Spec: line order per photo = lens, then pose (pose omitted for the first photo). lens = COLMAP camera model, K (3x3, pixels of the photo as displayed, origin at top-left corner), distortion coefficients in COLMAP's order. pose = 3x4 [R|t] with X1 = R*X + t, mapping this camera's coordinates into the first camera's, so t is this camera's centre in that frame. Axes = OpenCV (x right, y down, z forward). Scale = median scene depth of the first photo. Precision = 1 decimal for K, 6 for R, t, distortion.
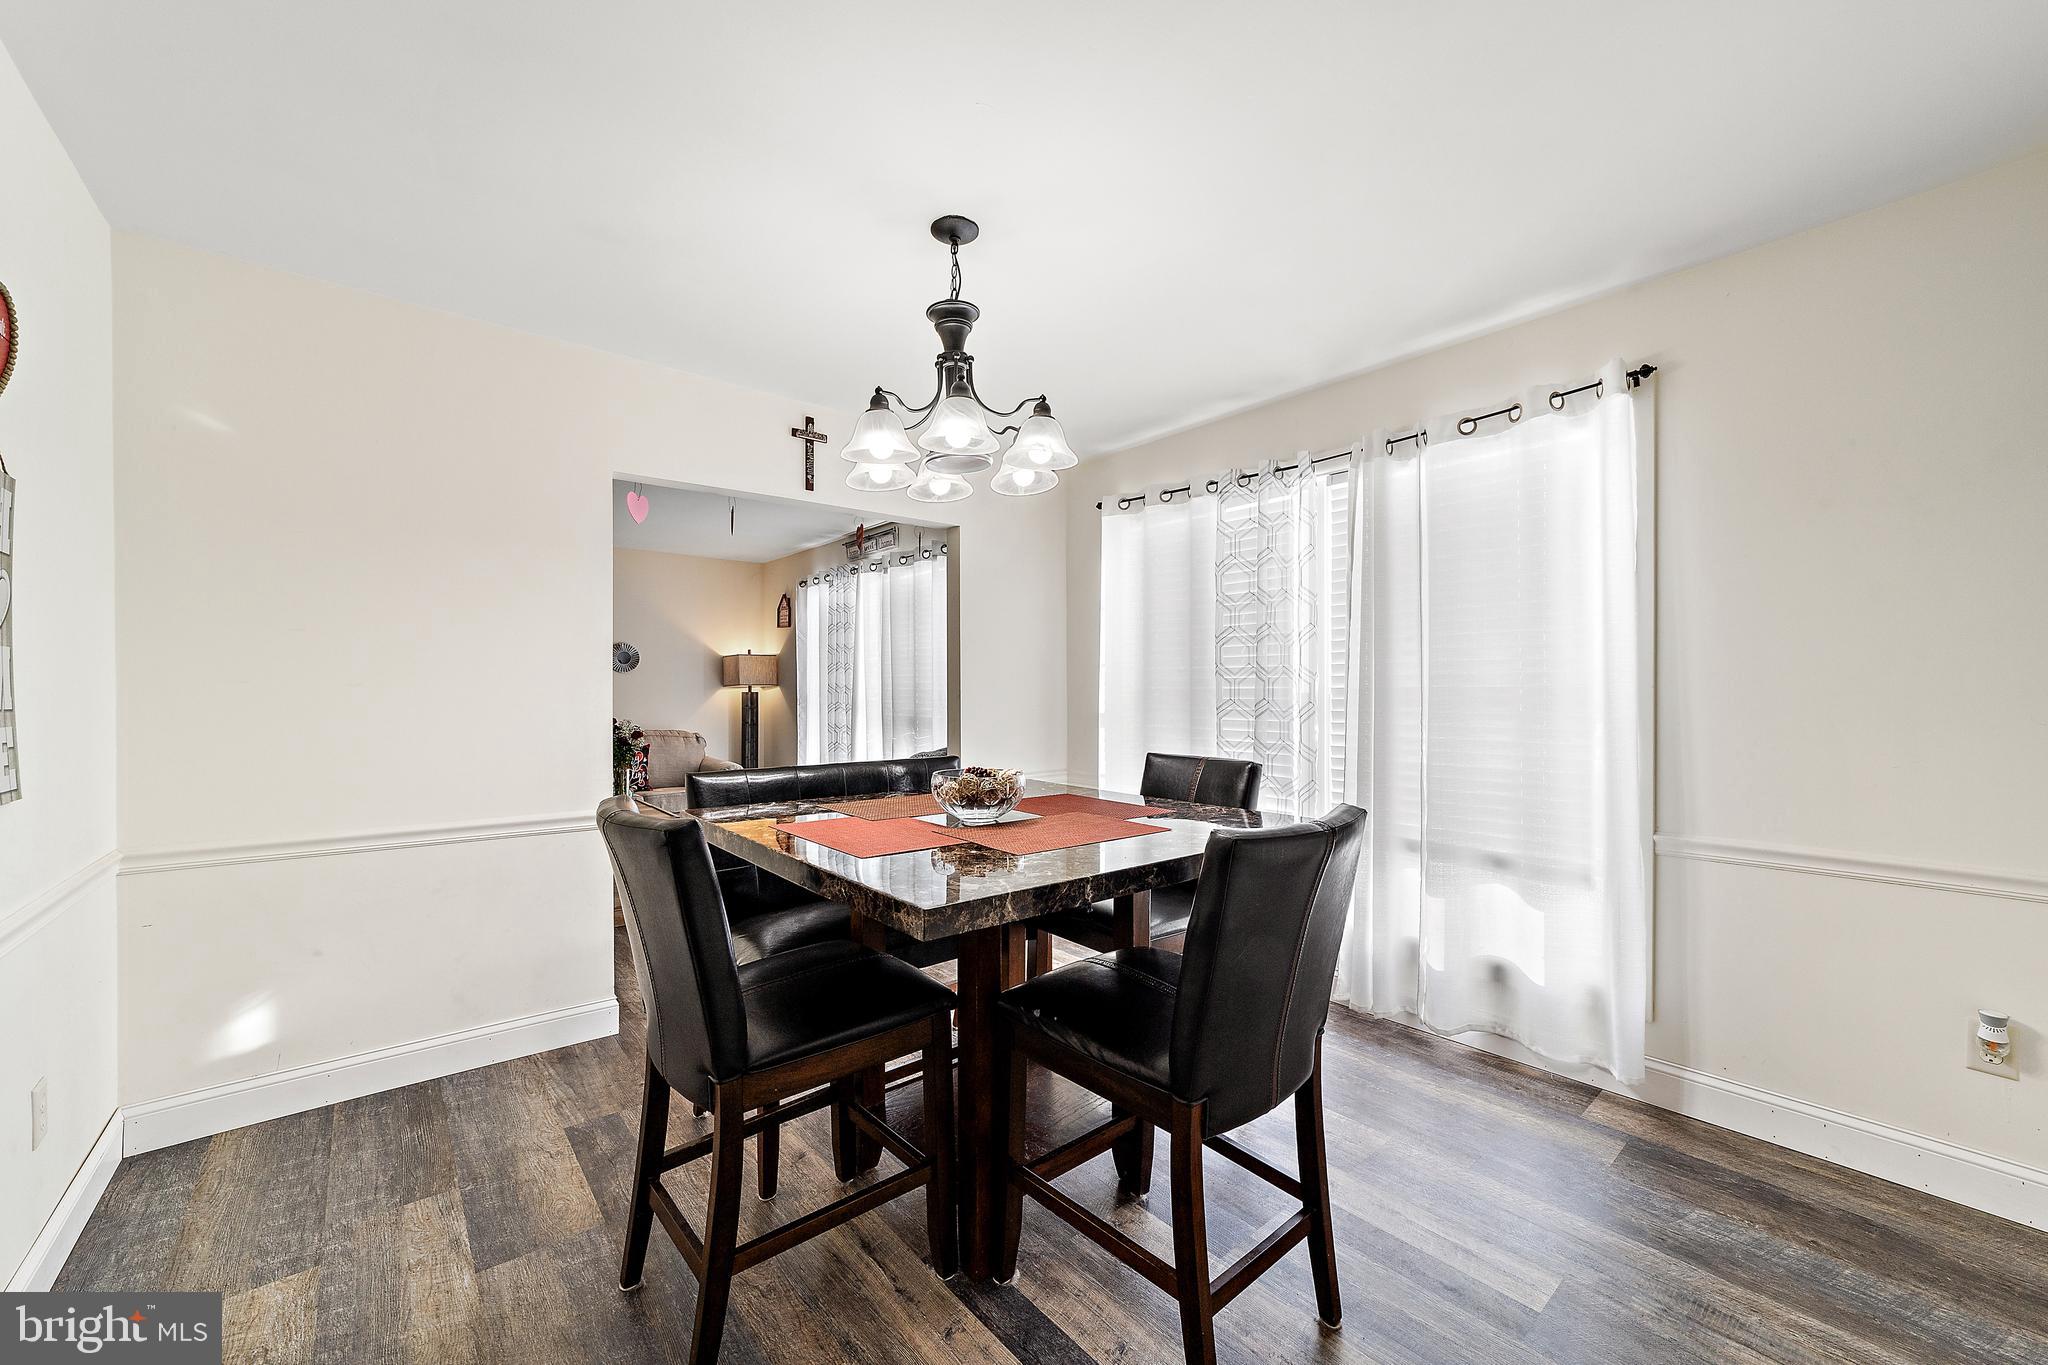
lens RADIAL K [[793.1, 0, 1028.3], [0, 793.1, 690.8], [0, 0, 1]] dist [-0.003659, 0.000343]
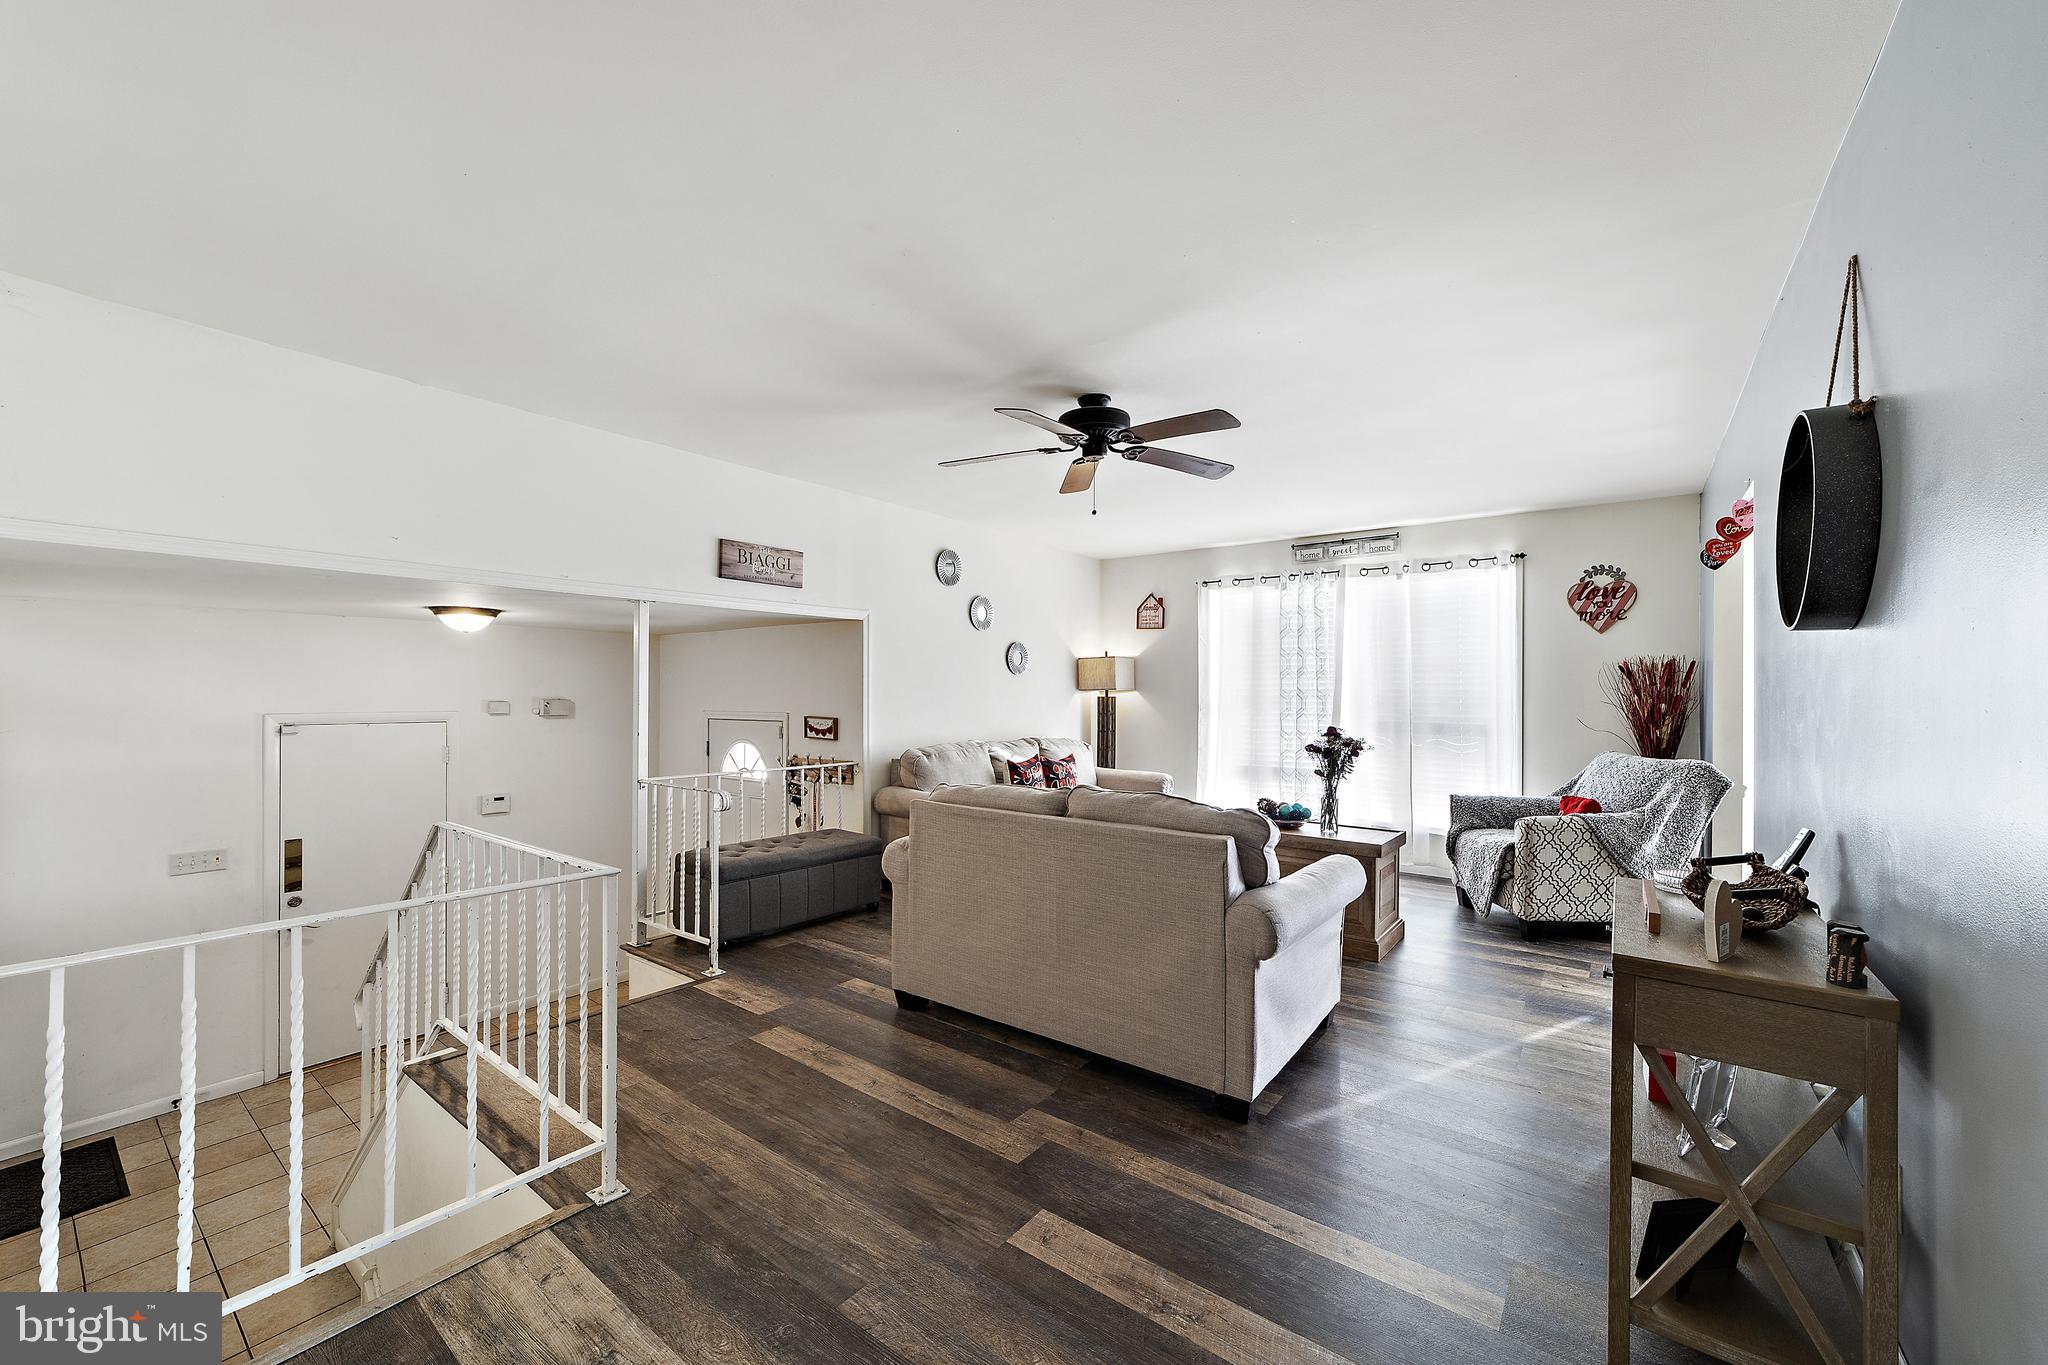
lens RADIAL K [[793.1, 0, 1032.9], [0, 793.1, 689.7], [0, 0, 1]] dist [-0.003659, 0.000343]
pose [[0.970829, 0.007780, 0.239648, -0.694578], [-0.006163, 0.999953, -0.007500, 0.000075], [-0.239696, 0.005804, 0.970831, 0.120808]]
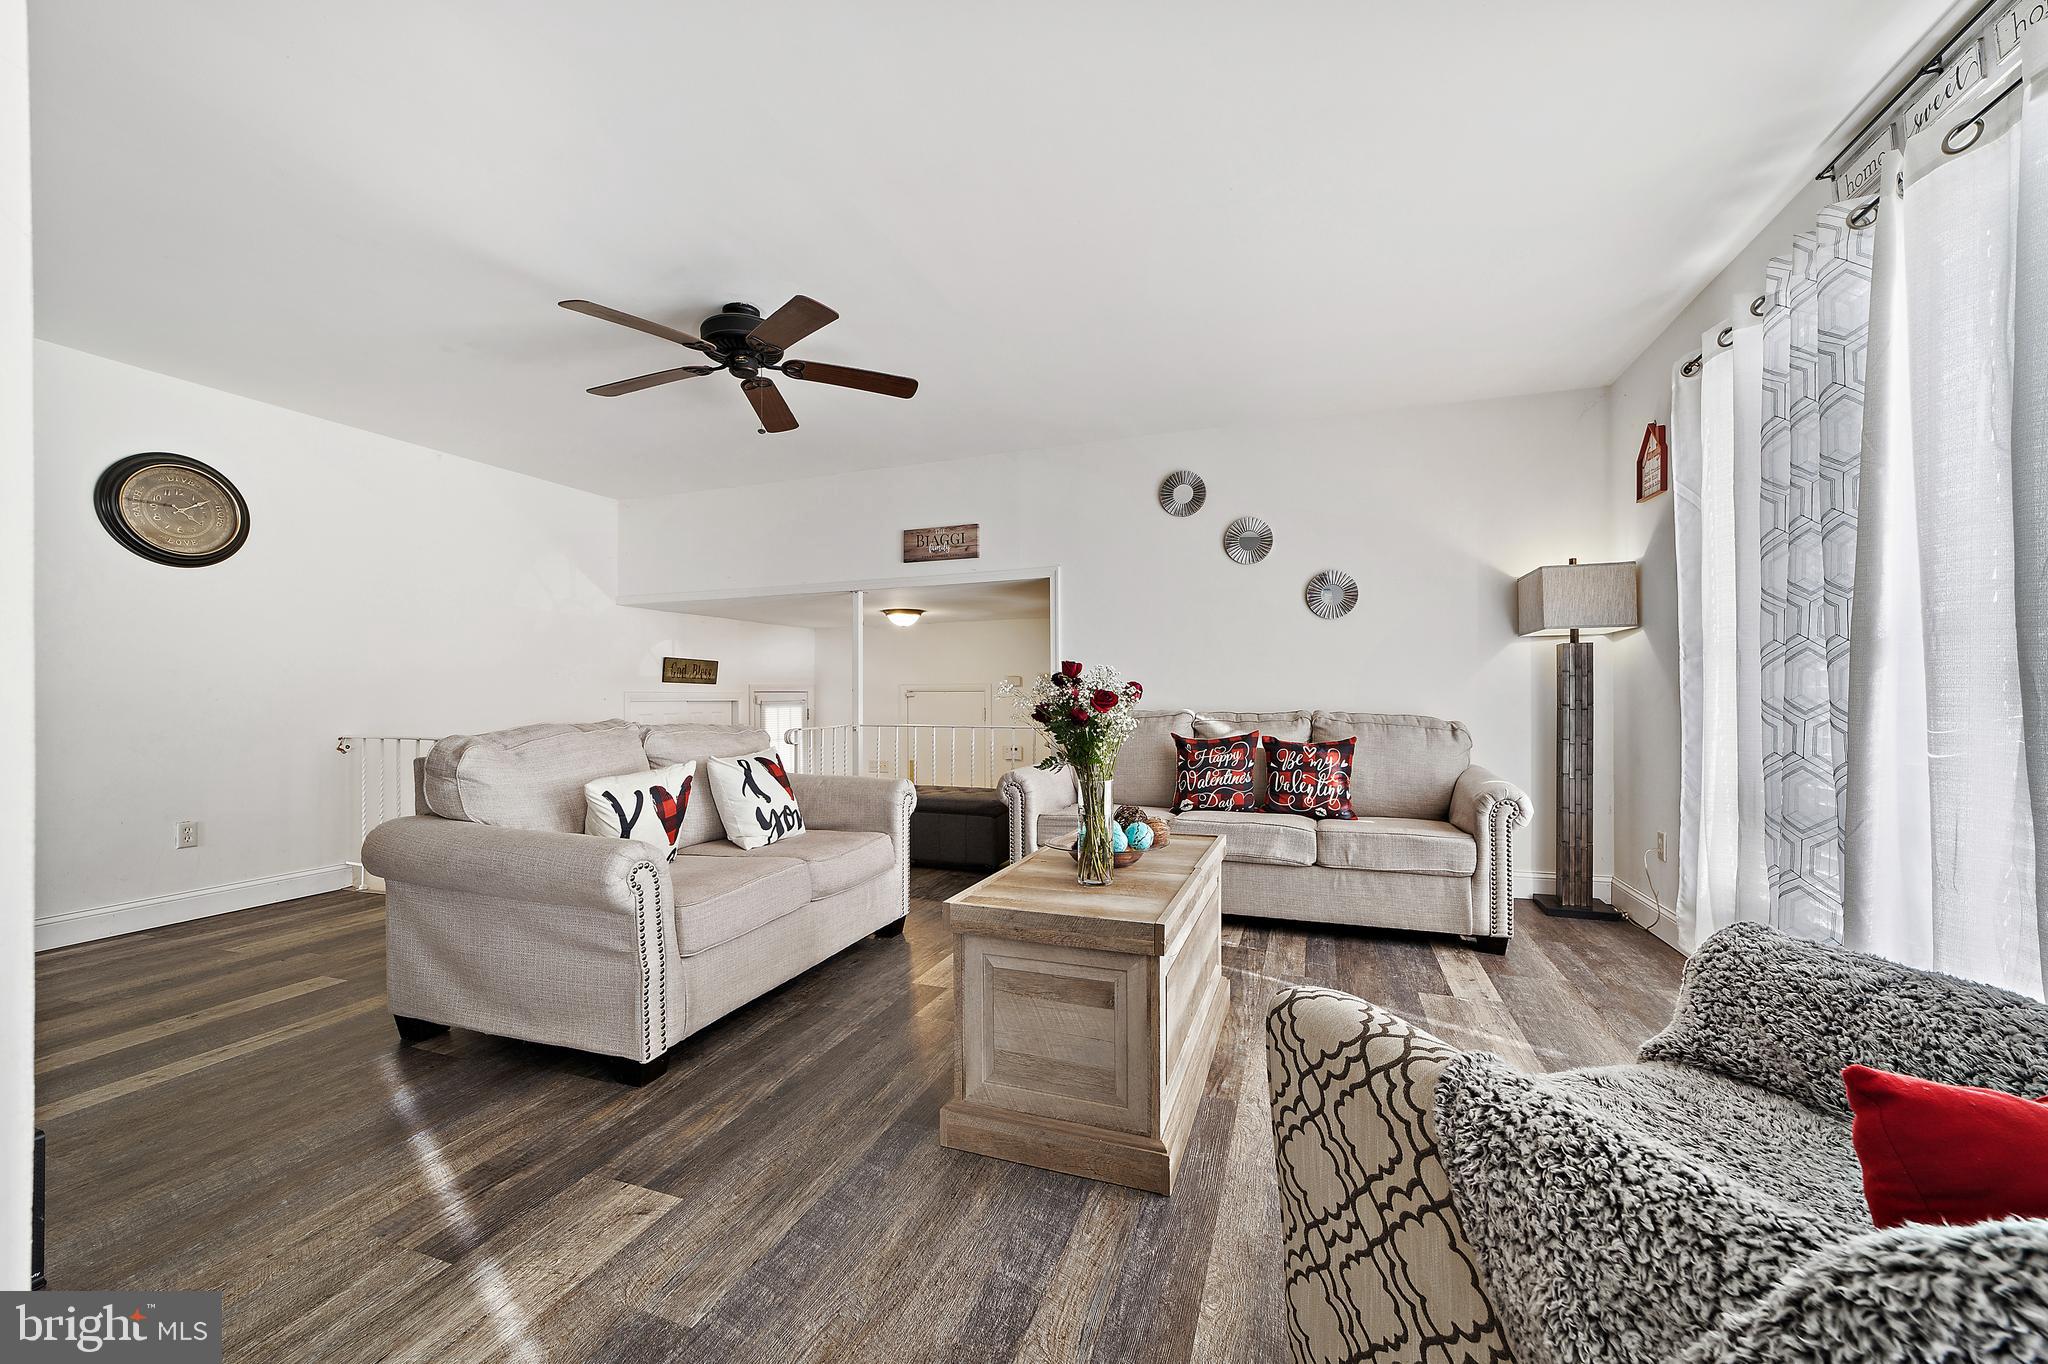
lens RADIAL K [[793.1, 0, 1030.9], [0, 793.1, 687.8], [0, 0, 1]] dist [-0.003659, 0.000343]
pose [[0.513082, -0.002992, -0.858334, -0.103743], [0.007635, 0.999970, 0.001078, 0.027748], [0.858306, -0.007106, 0.513090, 0.474354]]
